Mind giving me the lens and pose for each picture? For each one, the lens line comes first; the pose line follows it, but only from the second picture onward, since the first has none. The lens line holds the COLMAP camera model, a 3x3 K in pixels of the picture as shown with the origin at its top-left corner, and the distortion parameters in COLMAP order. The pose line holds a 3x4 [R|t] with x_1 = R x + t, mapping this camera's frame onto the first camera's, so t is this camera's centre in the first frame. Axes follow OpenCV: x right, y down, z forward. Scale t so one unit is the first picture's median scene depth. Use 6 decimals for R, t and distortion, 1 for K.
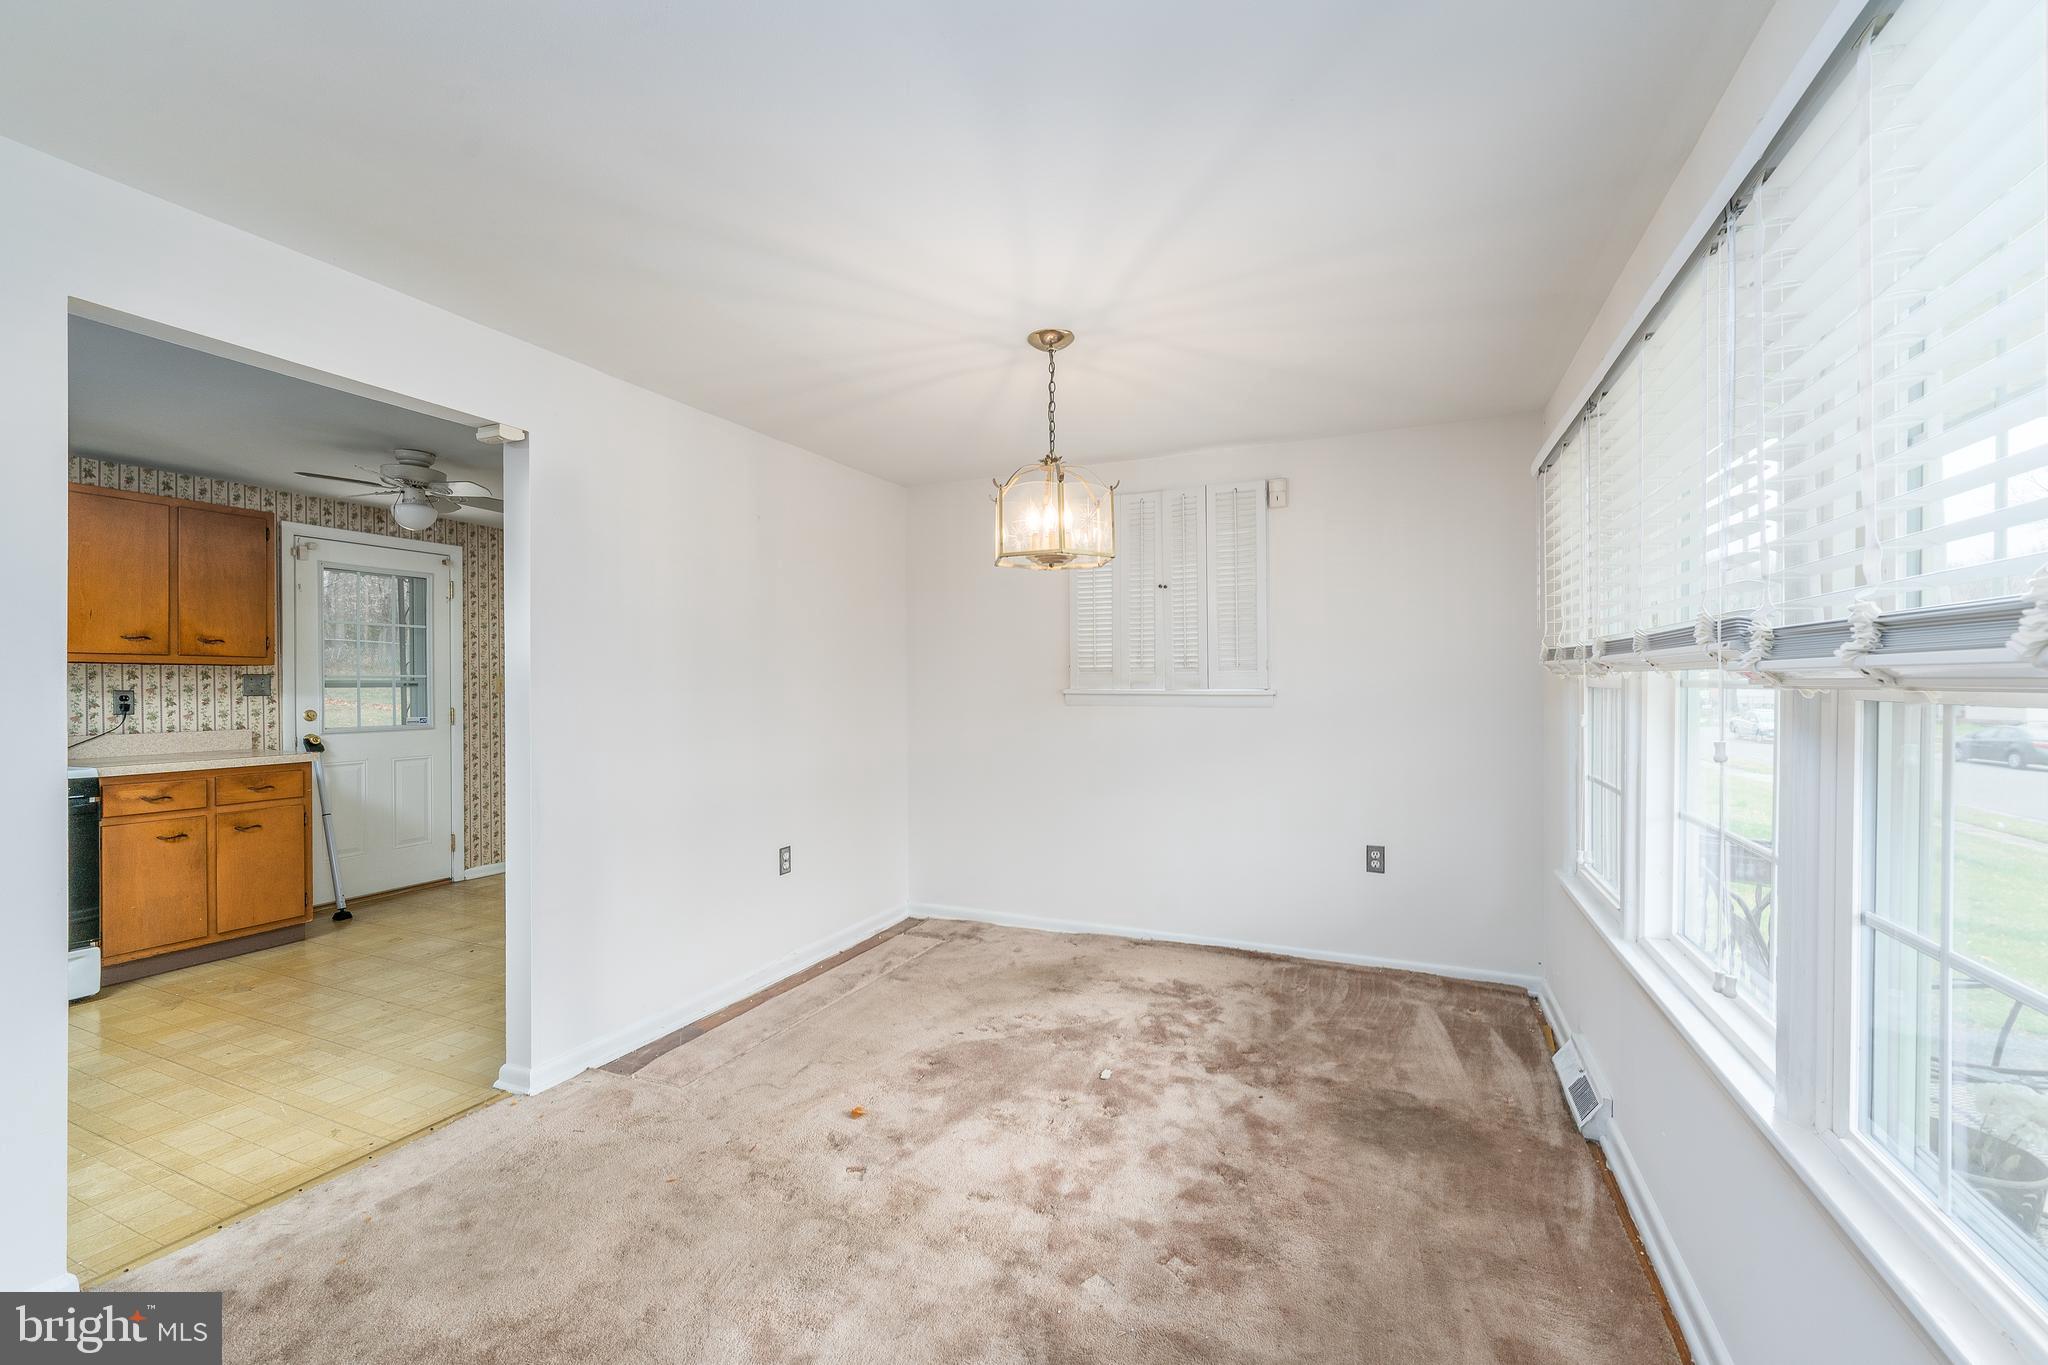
lens RADIAL K [[832.6, 0, 1009.1], [0, 832.6, 691.3], [0, 0, 1]] dist [-0.002438, -0.000768]
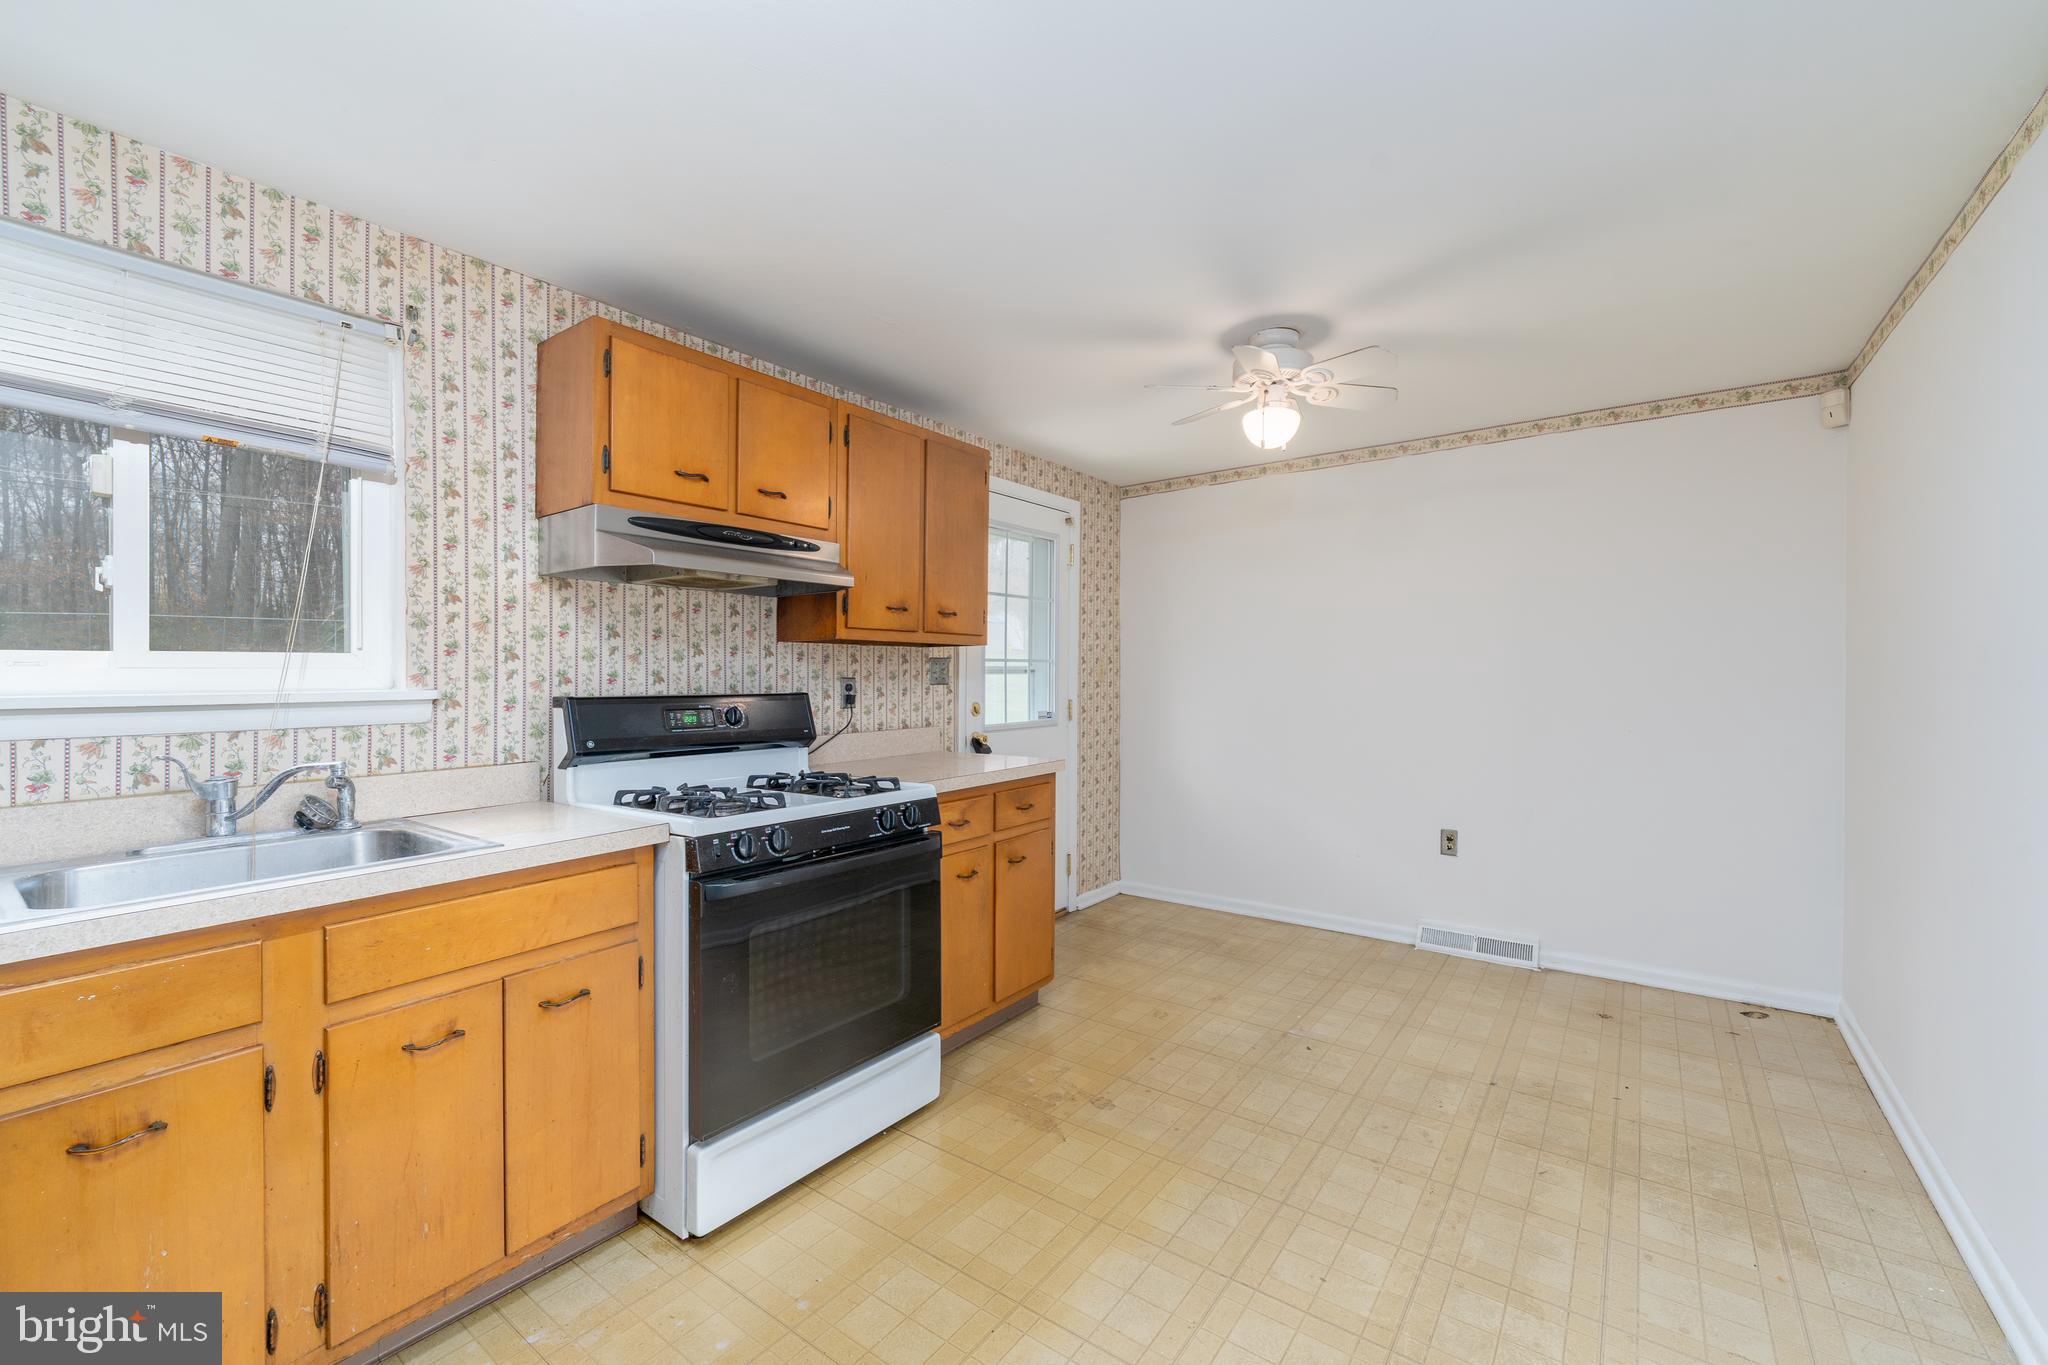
lens RADIAL K [[832.6, 0, 1027.4], [0, 832.6, 679.2], [0, 0, 1]] dist [-0.002438, -0.000768]
pose [[0.977291, 0.001549, -0.211895, -0.671128], [-0.001461, 0.999999, 0.000569, -0.000231], [0.211895, -0.000246, 0.977292, 0.238869]]
